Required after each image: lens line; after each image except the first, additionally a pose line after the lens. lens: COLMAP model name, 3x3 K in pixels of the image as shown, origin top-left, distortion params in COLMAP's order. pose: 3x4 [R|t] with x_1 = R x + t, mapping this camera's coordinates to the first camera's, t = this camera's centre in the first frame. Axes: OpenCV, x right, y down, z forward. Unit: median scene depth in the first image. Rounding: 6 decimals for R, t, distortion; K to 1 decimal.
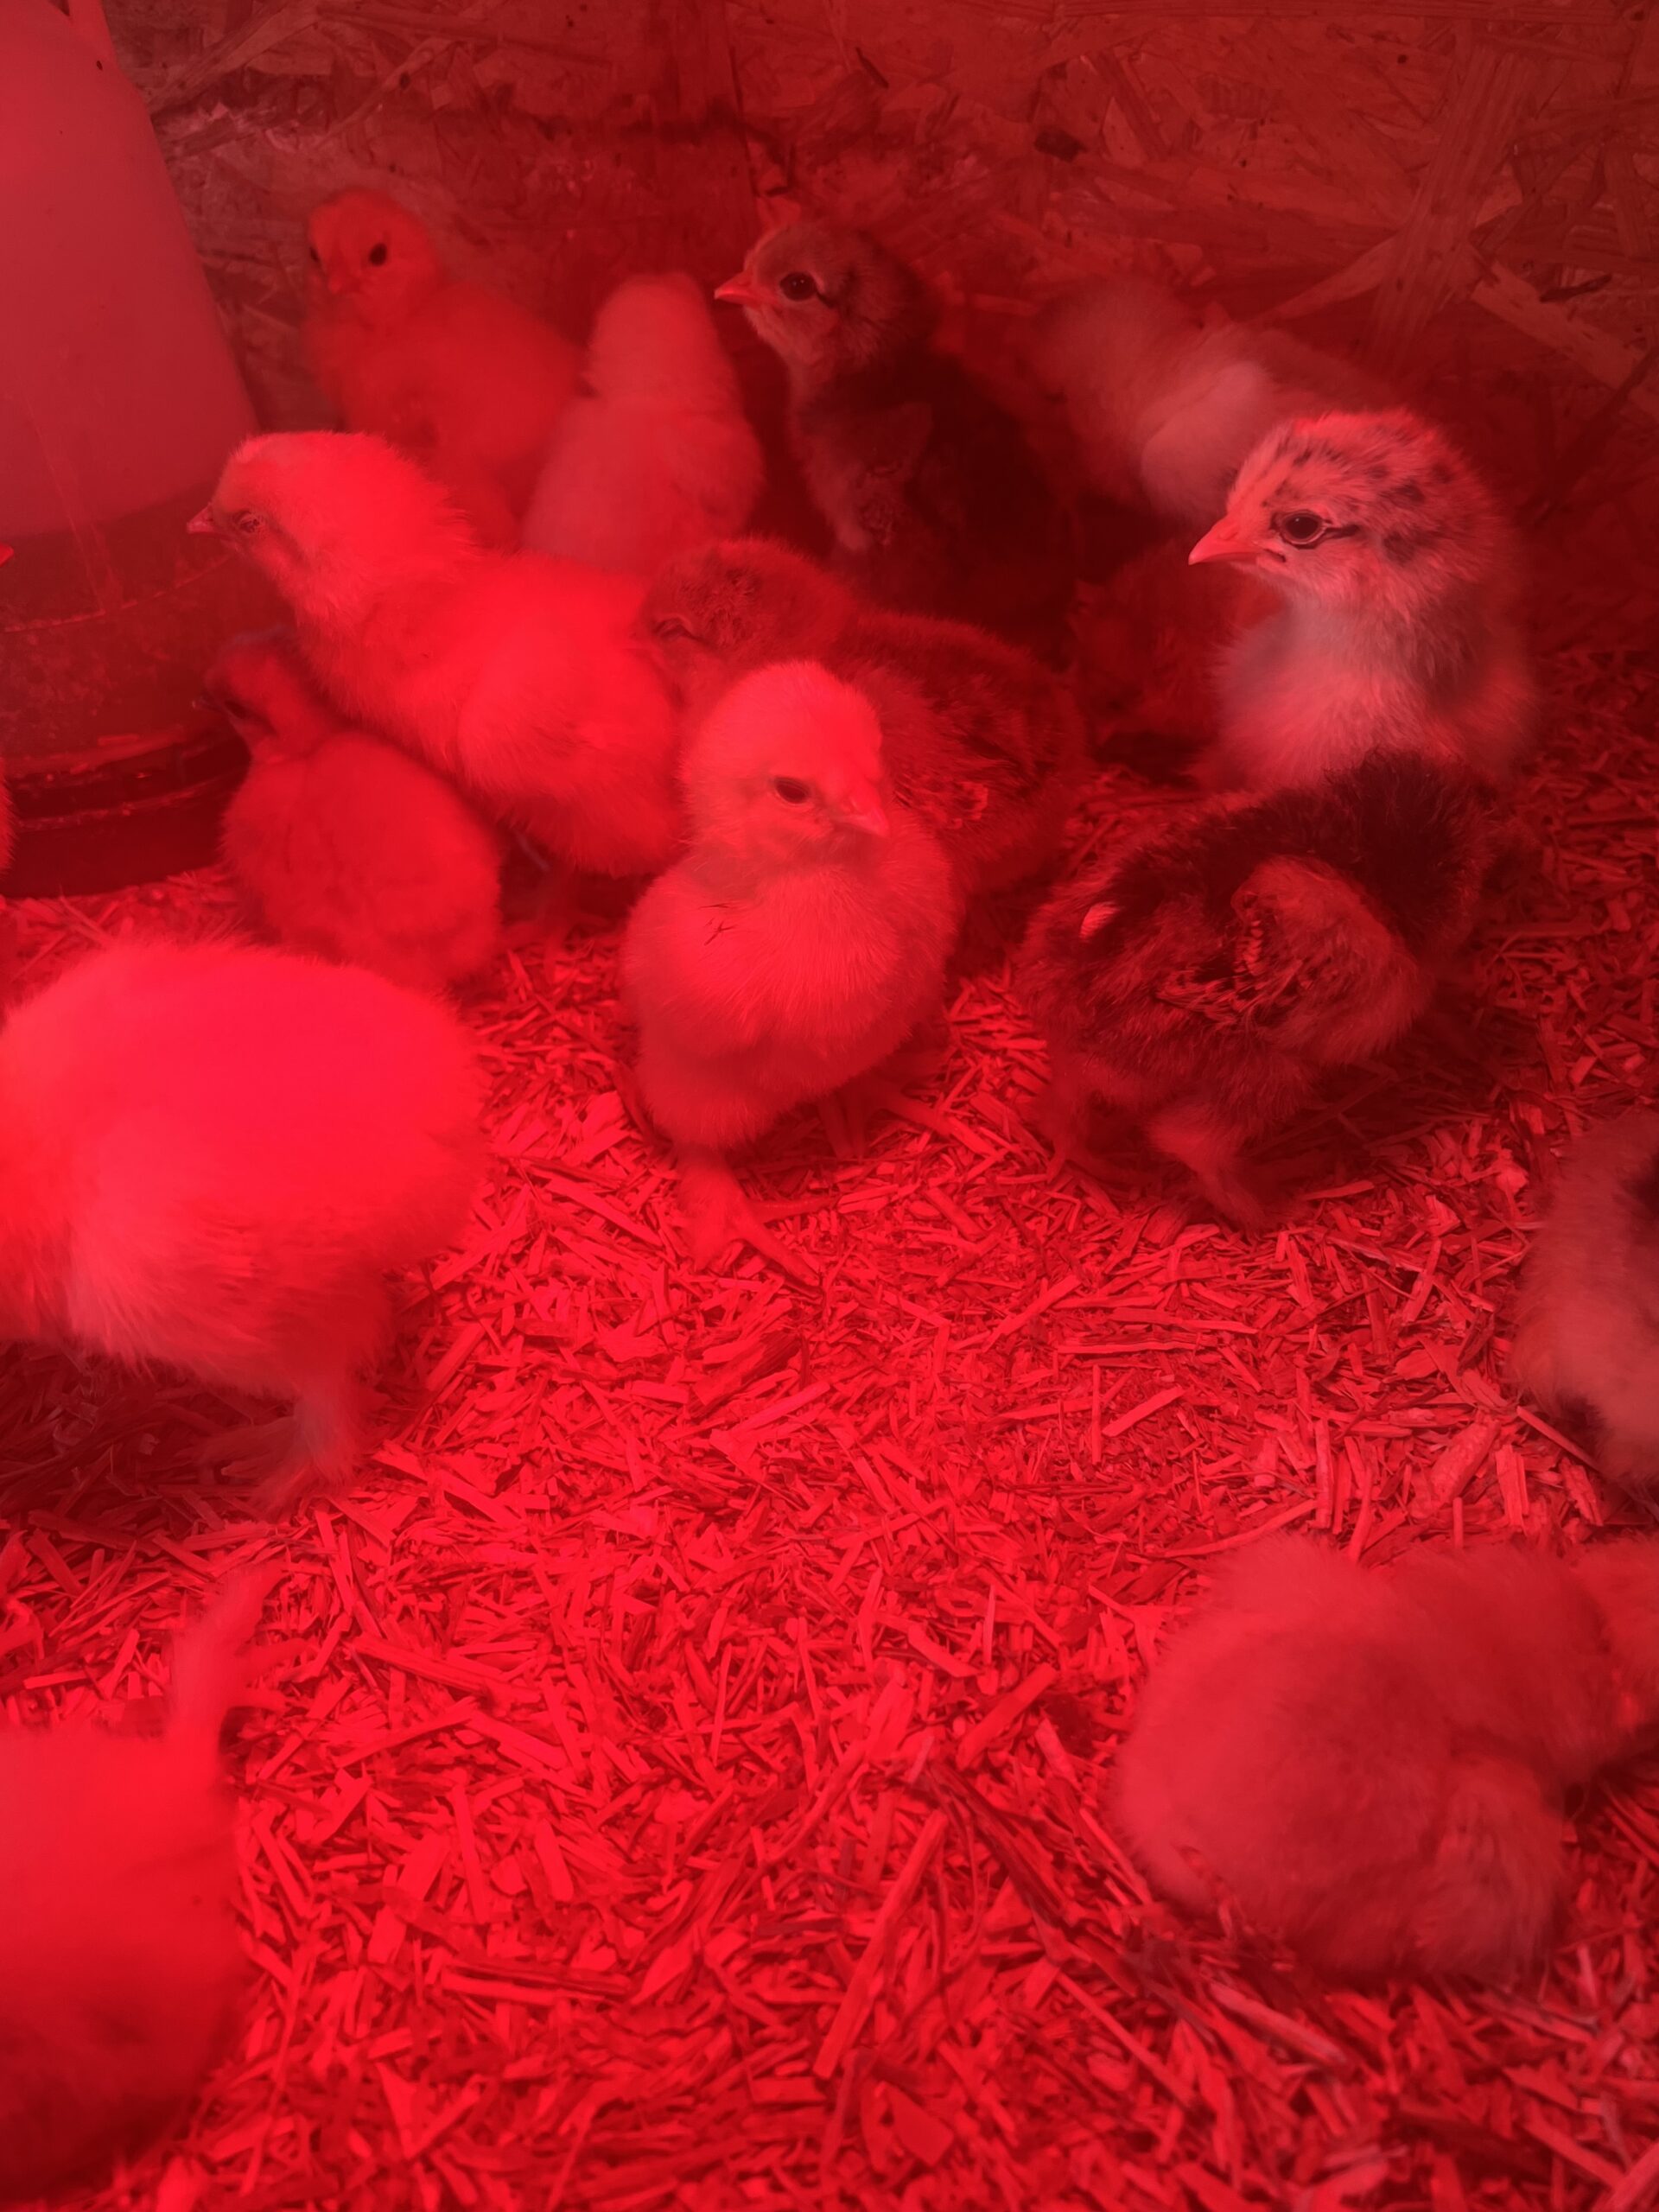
lens RADIAL K [[1688.0, 0, 813.4], [0, 1688.0, 1106.9], [0, 0, 1]] dist [0.007730, -0.039623]
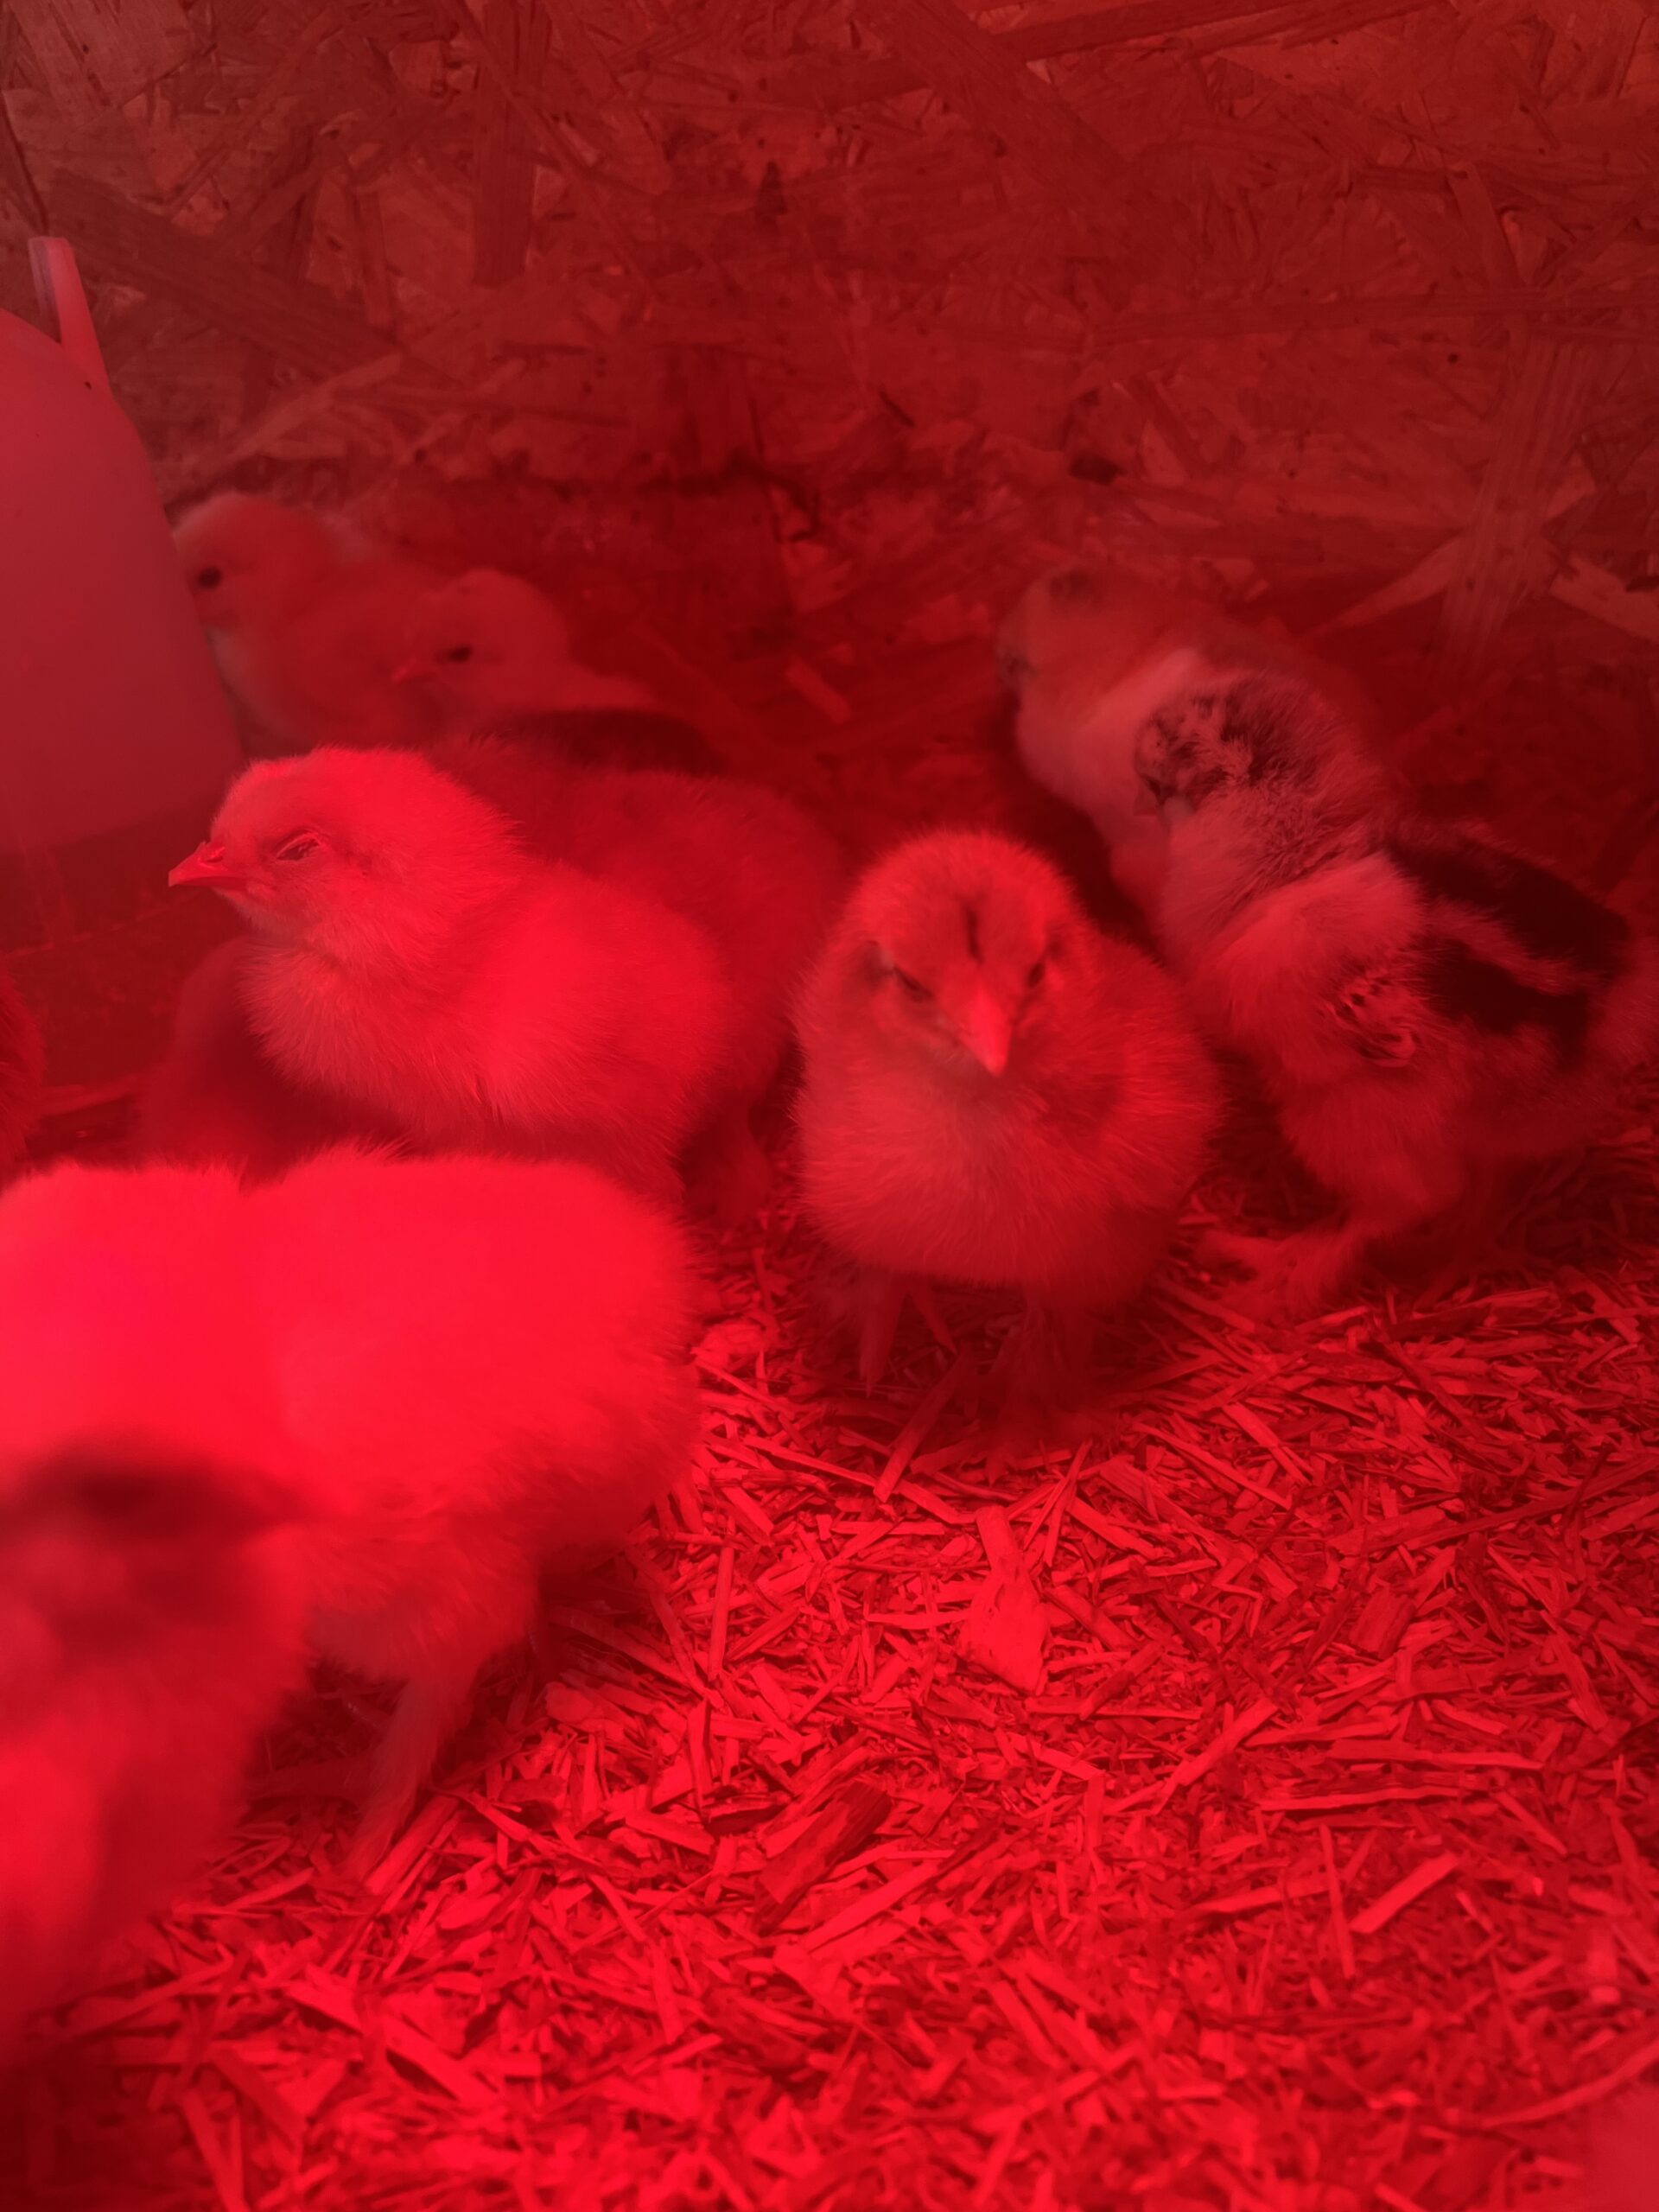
lens RADIAL K [[1688.0, 0, 809.6], [0, 1688.0, 1107.9], [0, 0, 1]] dist [0.007730, -0.039623]
pose [[0.999391, -0.033817, -0.008574, -0.028526], [0.030178, 0.961293, -0.273869, 0.050590], [0.017504, 0.273444, 0.961729, 0.235450]]
